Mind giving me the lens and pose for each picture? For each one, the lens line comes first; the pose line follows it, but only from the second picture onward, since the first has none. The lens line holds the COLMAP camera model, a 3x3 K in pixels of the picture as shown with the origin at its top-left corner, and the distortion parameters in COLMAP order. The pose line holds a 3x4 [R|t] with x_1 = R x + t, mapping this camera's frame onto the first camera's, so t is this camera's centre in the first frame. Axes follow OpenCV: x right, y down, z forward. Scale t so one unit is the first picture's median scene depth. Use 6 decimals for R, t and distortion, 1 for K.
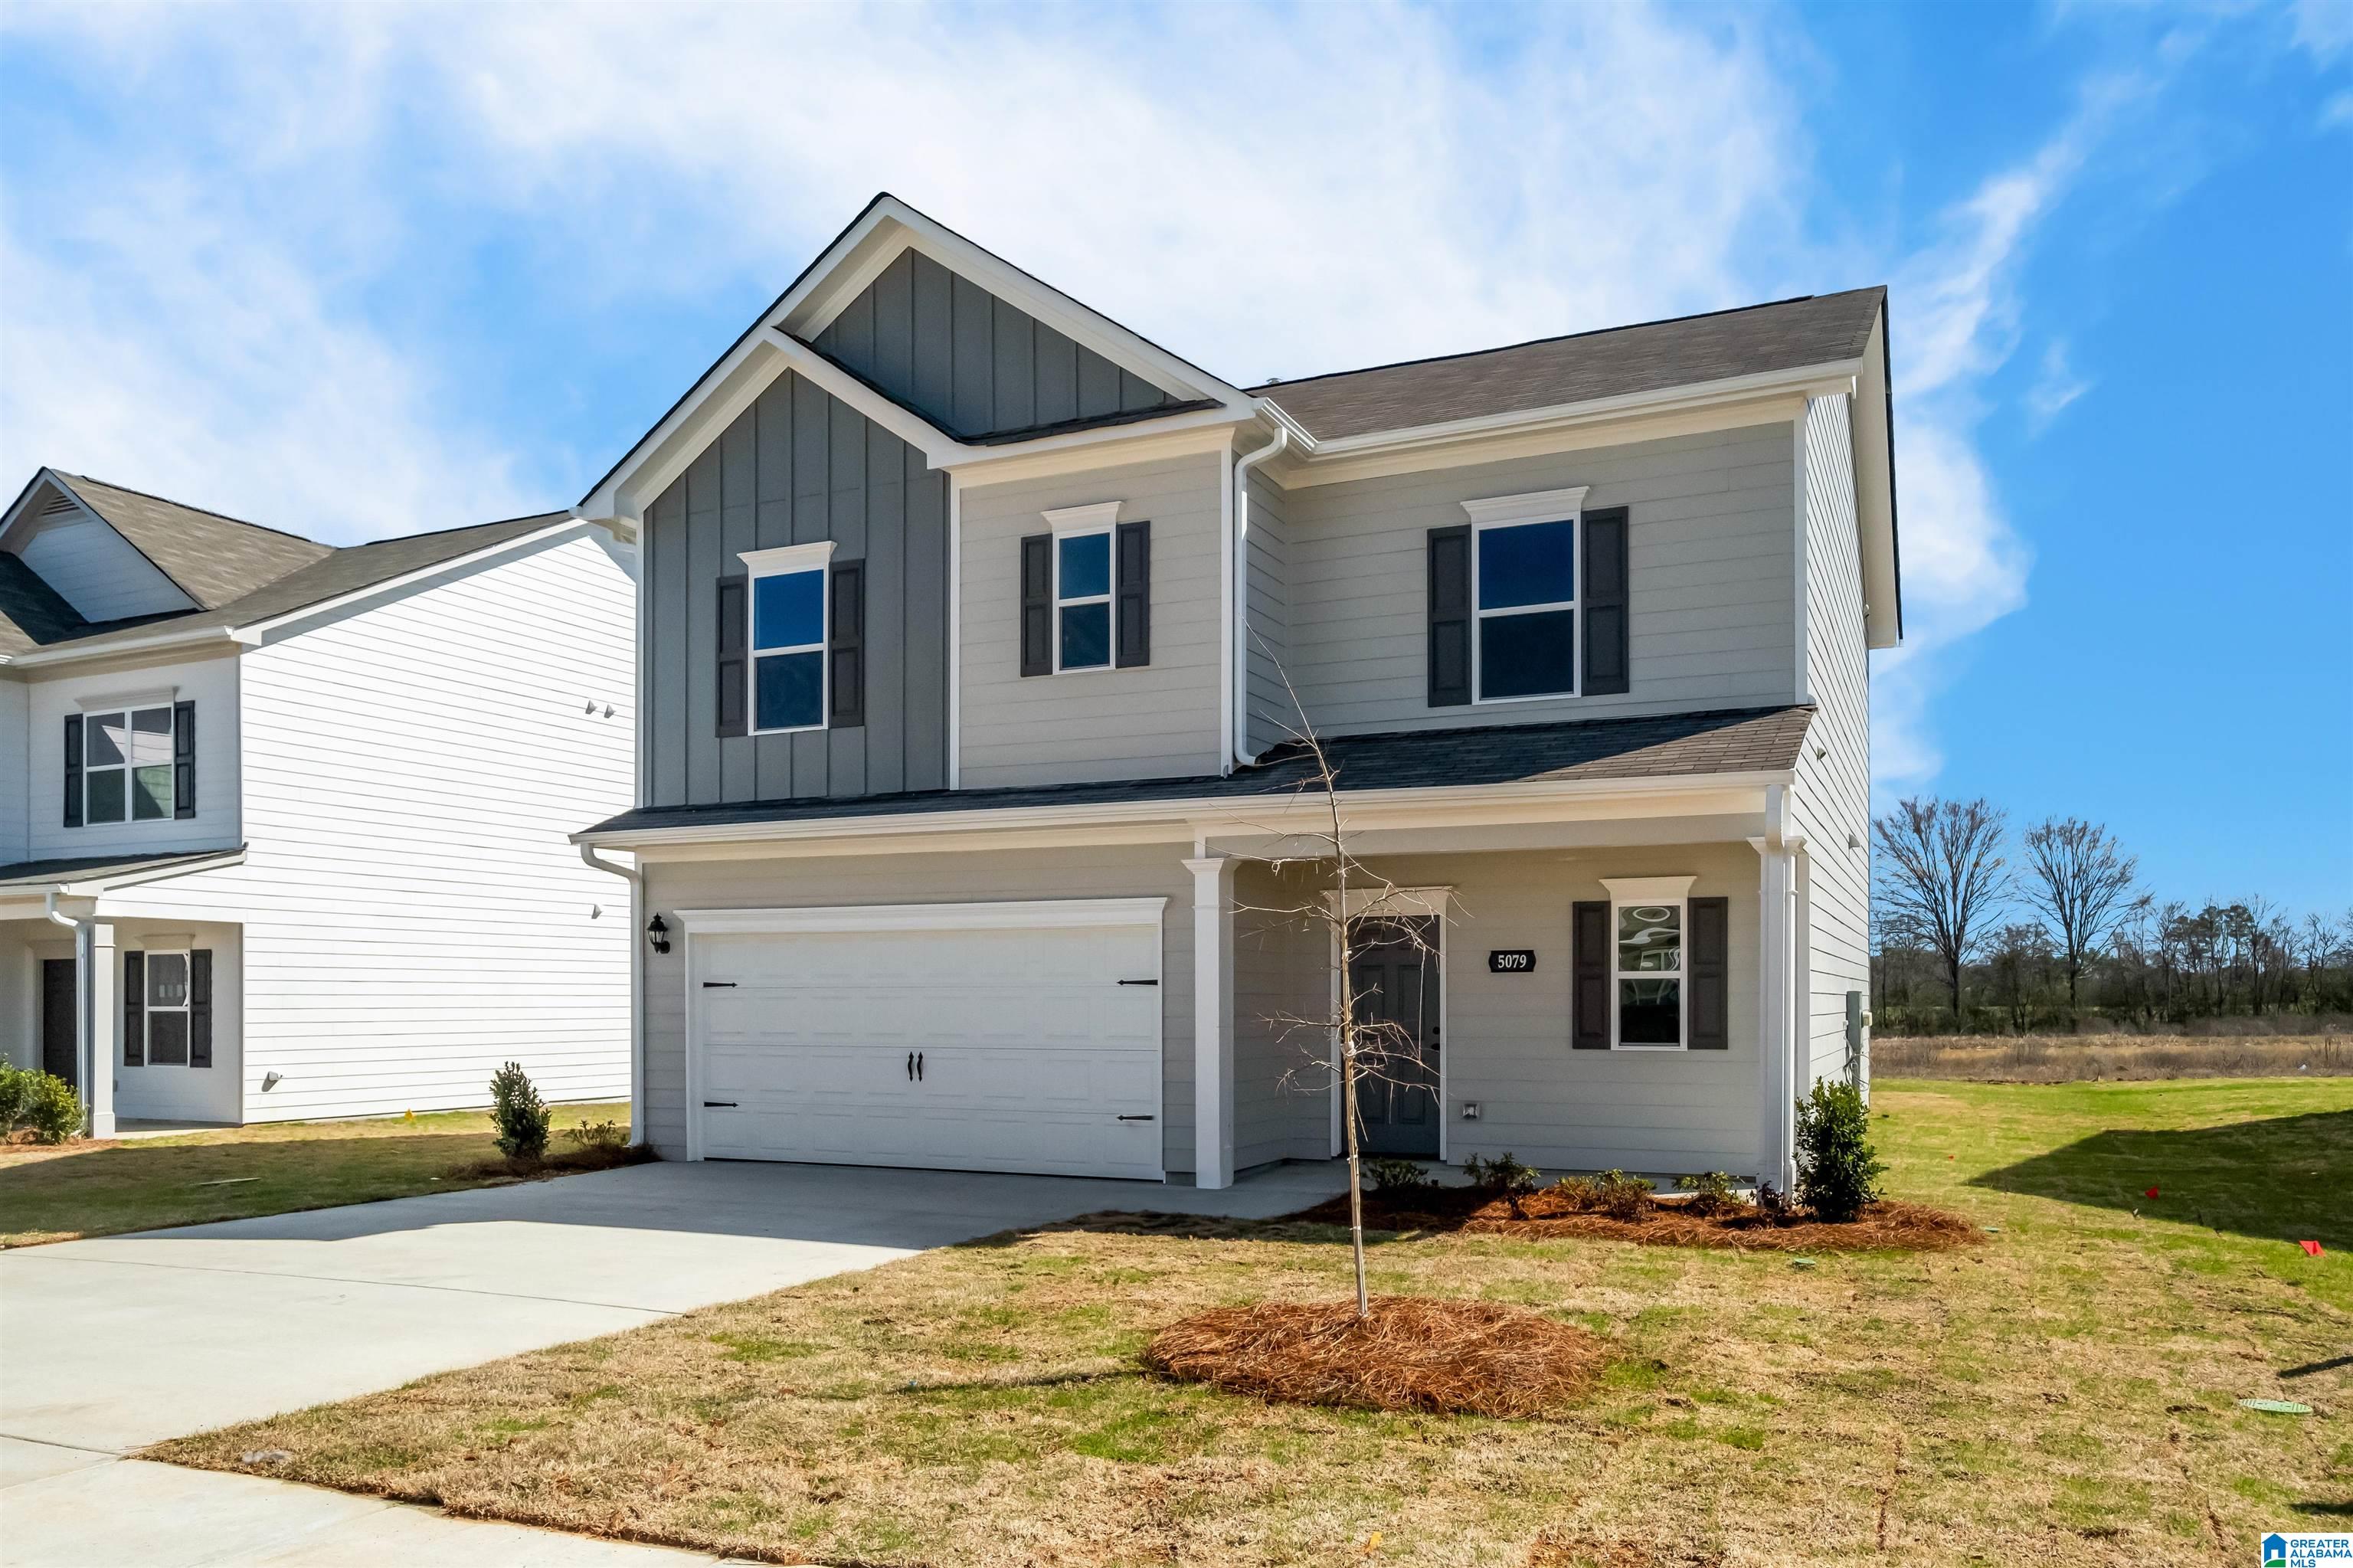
lens RADIAL K [[1572.4, 0, 1179.8], [0, 1572.4, 993.0], [0, 0, 1]] dist [0.002157, 0.002400]
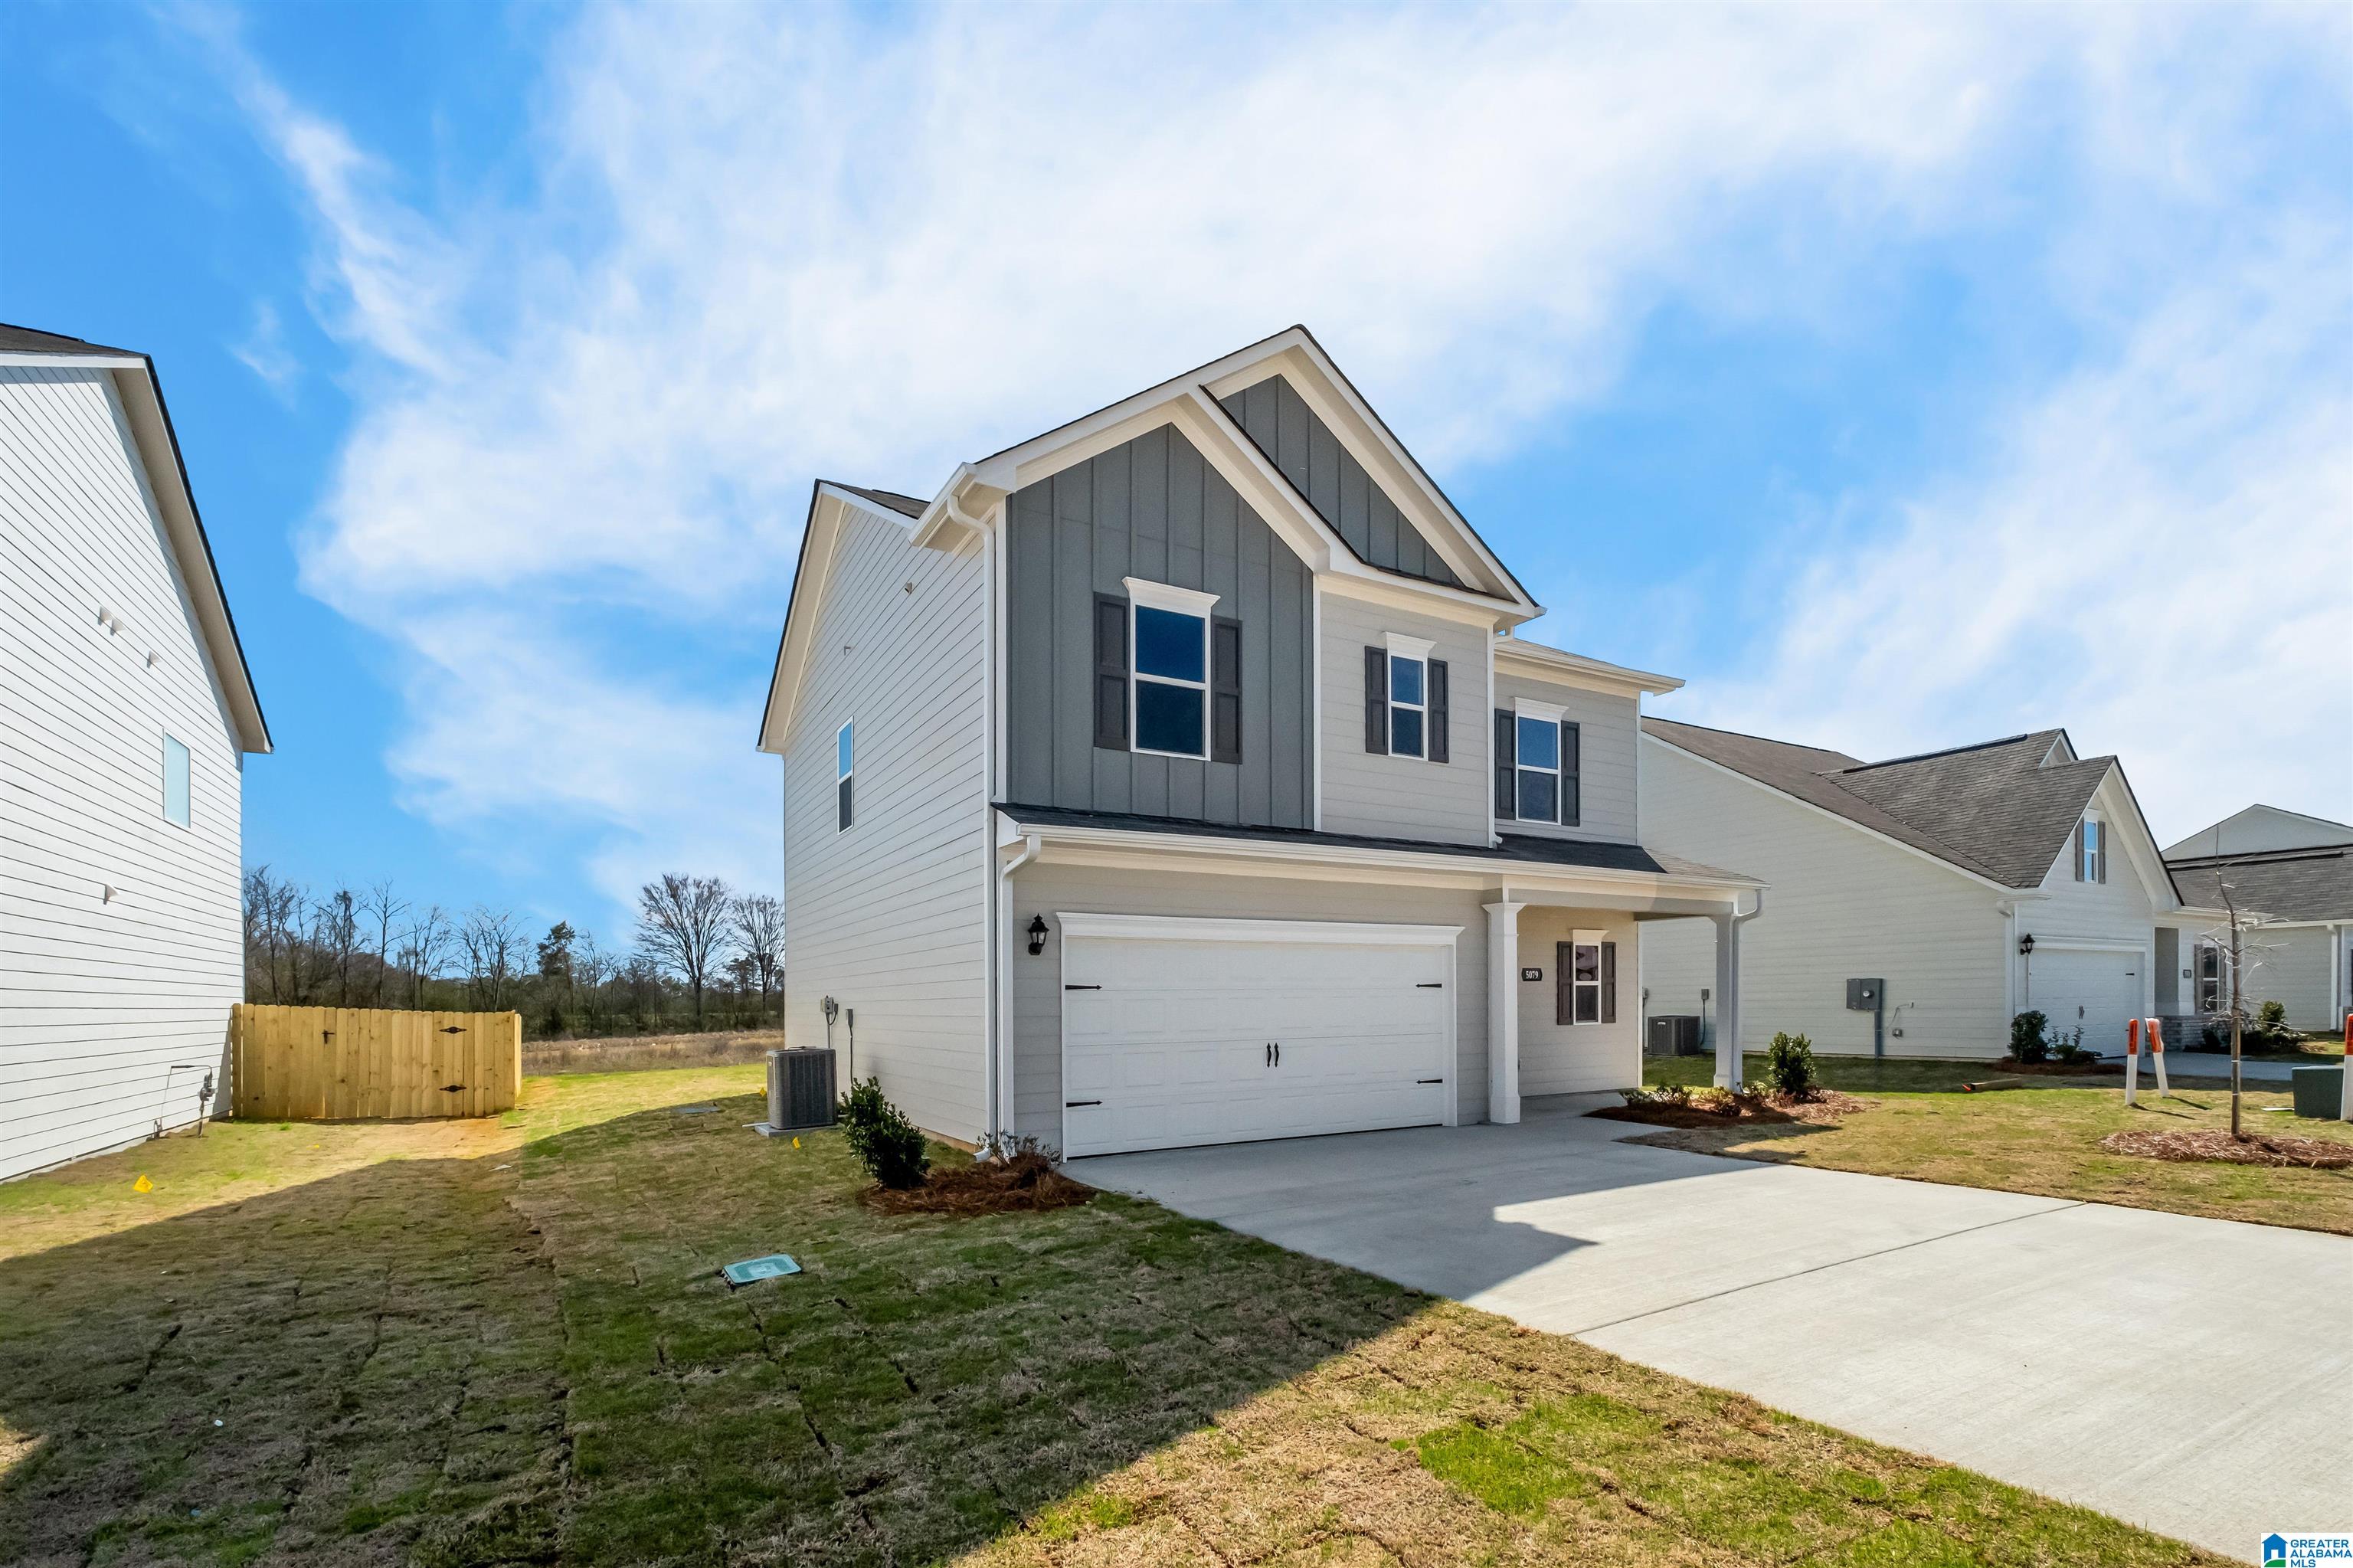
lens RADIAL K [[1048.2, 0, 1154.3], [0, 1048.2, 1014.8], [0, 0, 1]] dist [-0.003967, -0.000402]
pose [[0.608240, -0.015640, 0.793599, -0.918815], [0.008148, 0.999876, 0.013461, 0.004553], [-0.793711, -0.001721, 0.608293, 0.619404]]
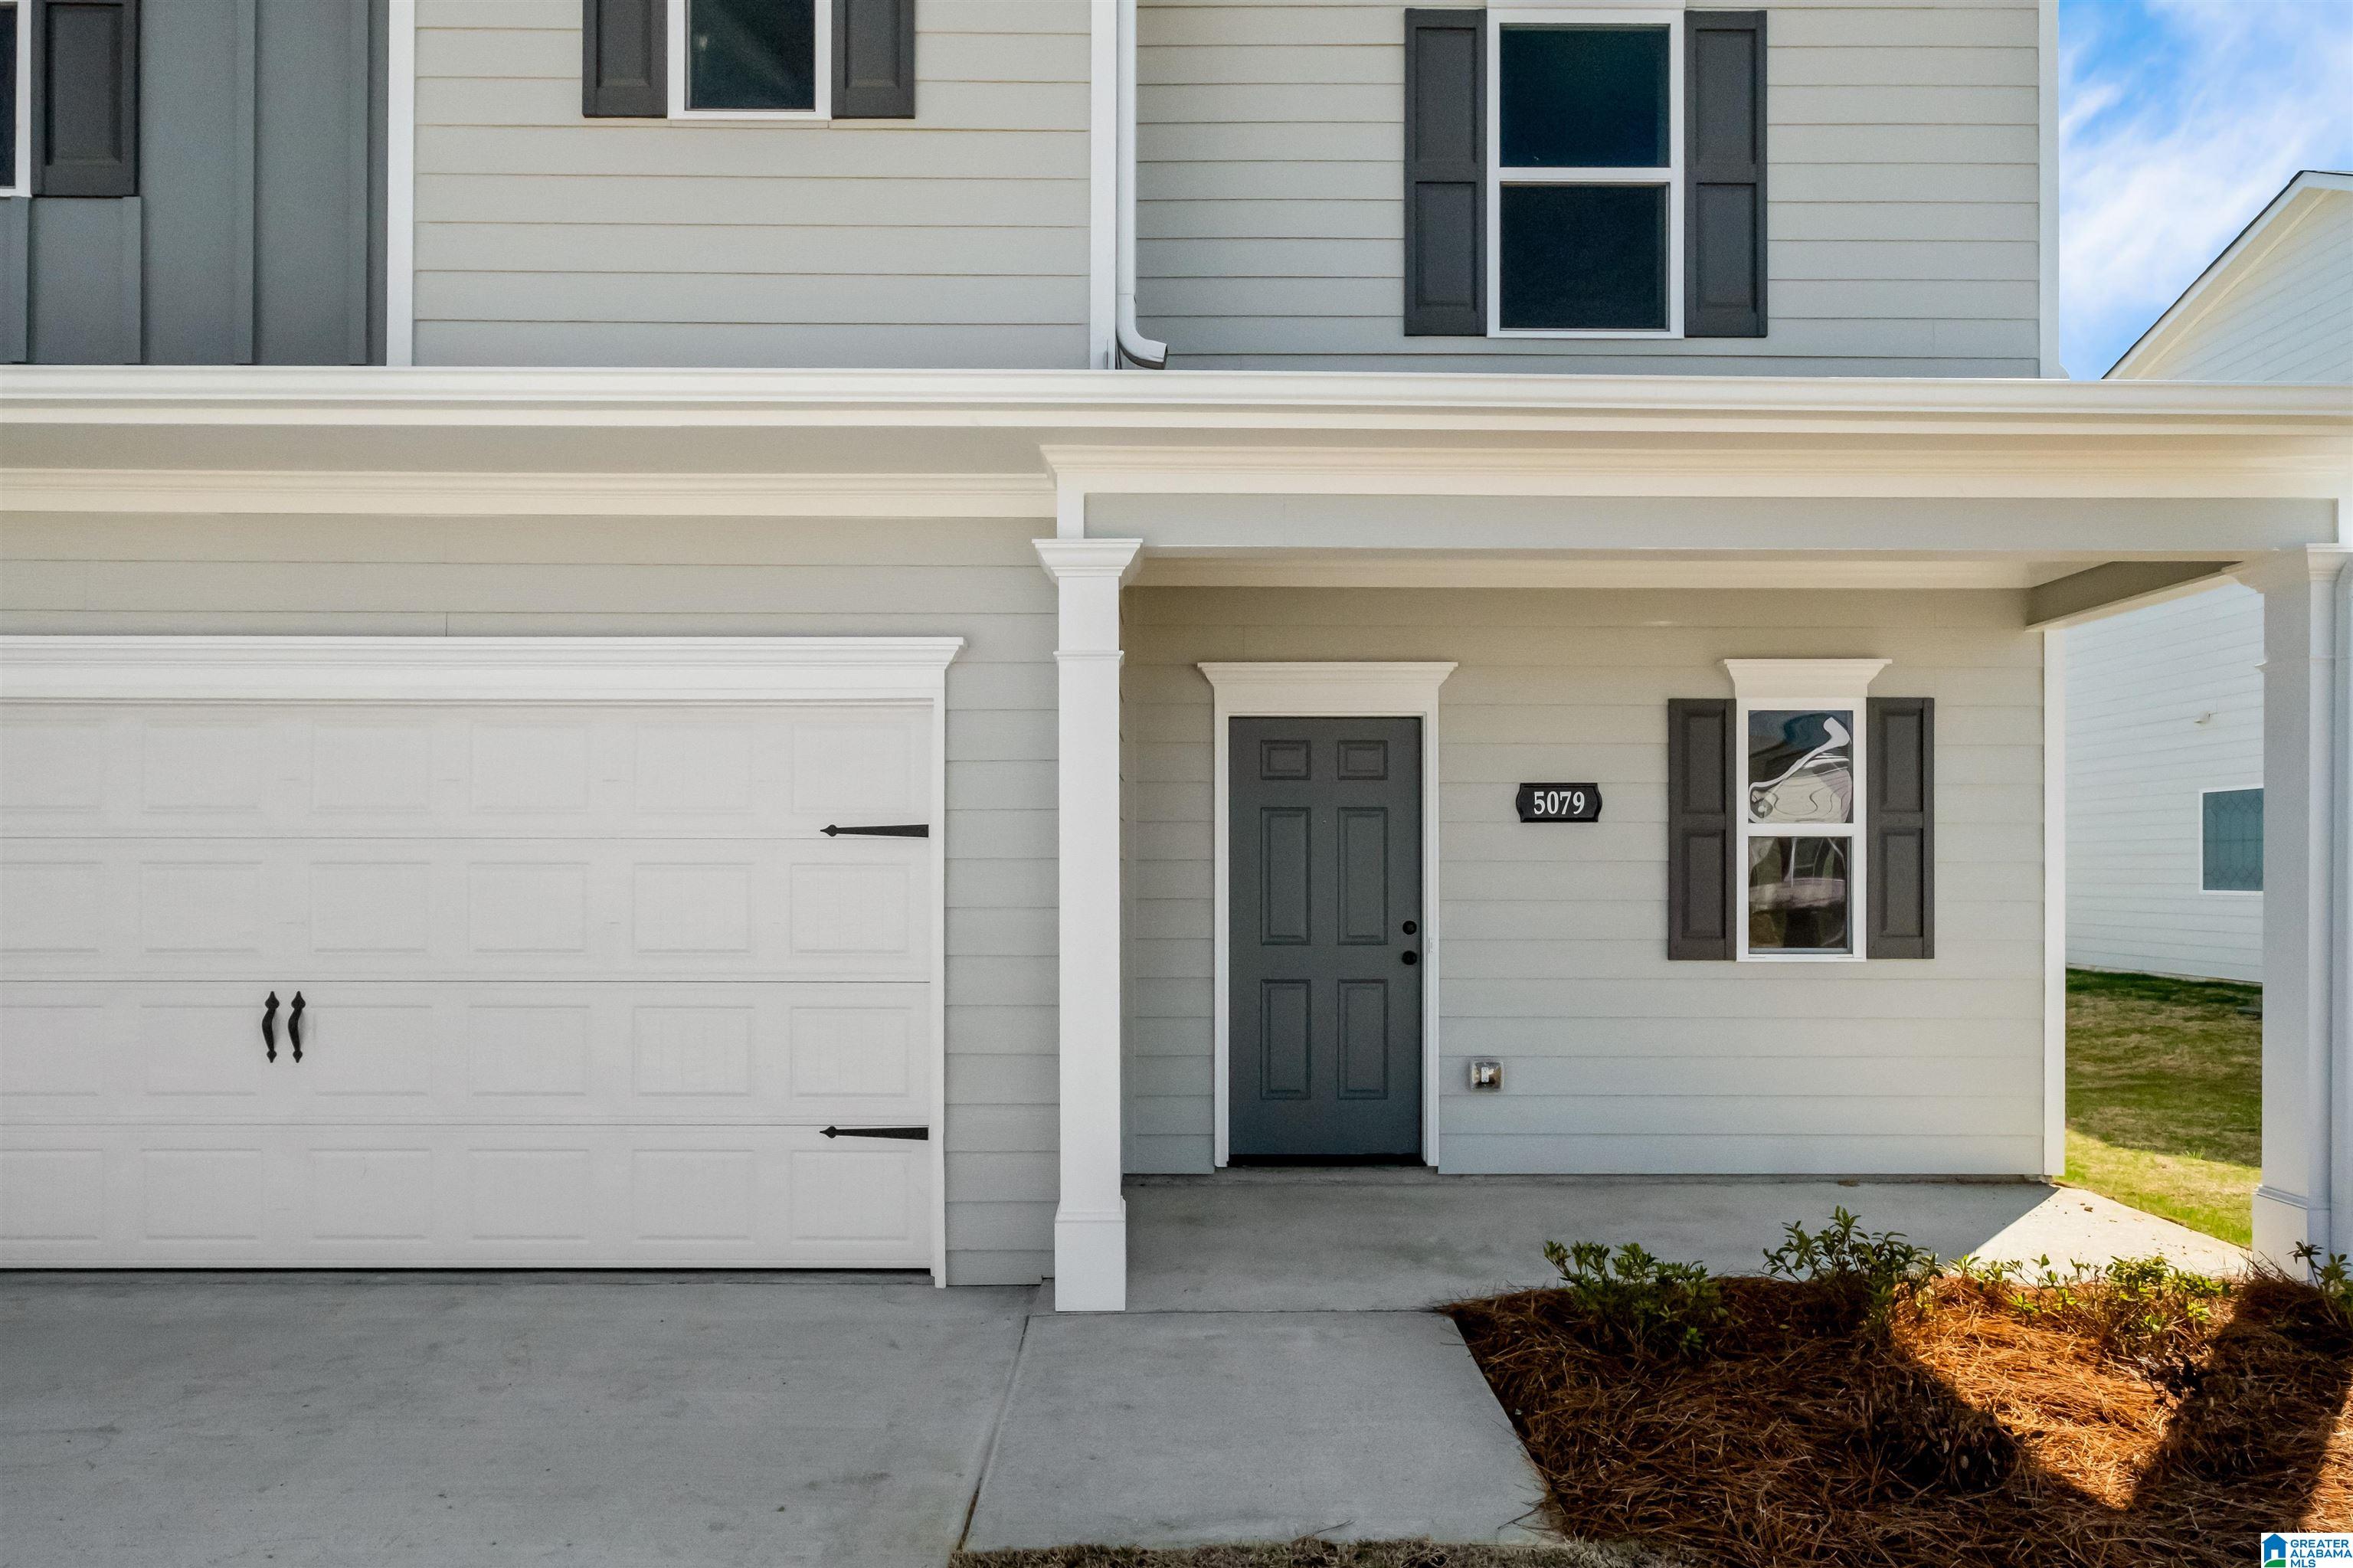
lens RADIAL K [[1279.2, 0, 1148.0], [0, 1279.2, 854.9], [0, 0, 1]] dist [0.005266, 0.001895]
pose [[0.914269, 0.007901, 0.405031, -0.101885], [-0.004839, 0.999951, -0.008582, 0.002797], [-0.405080, 0.005886, 0.914262, 0.629204]]
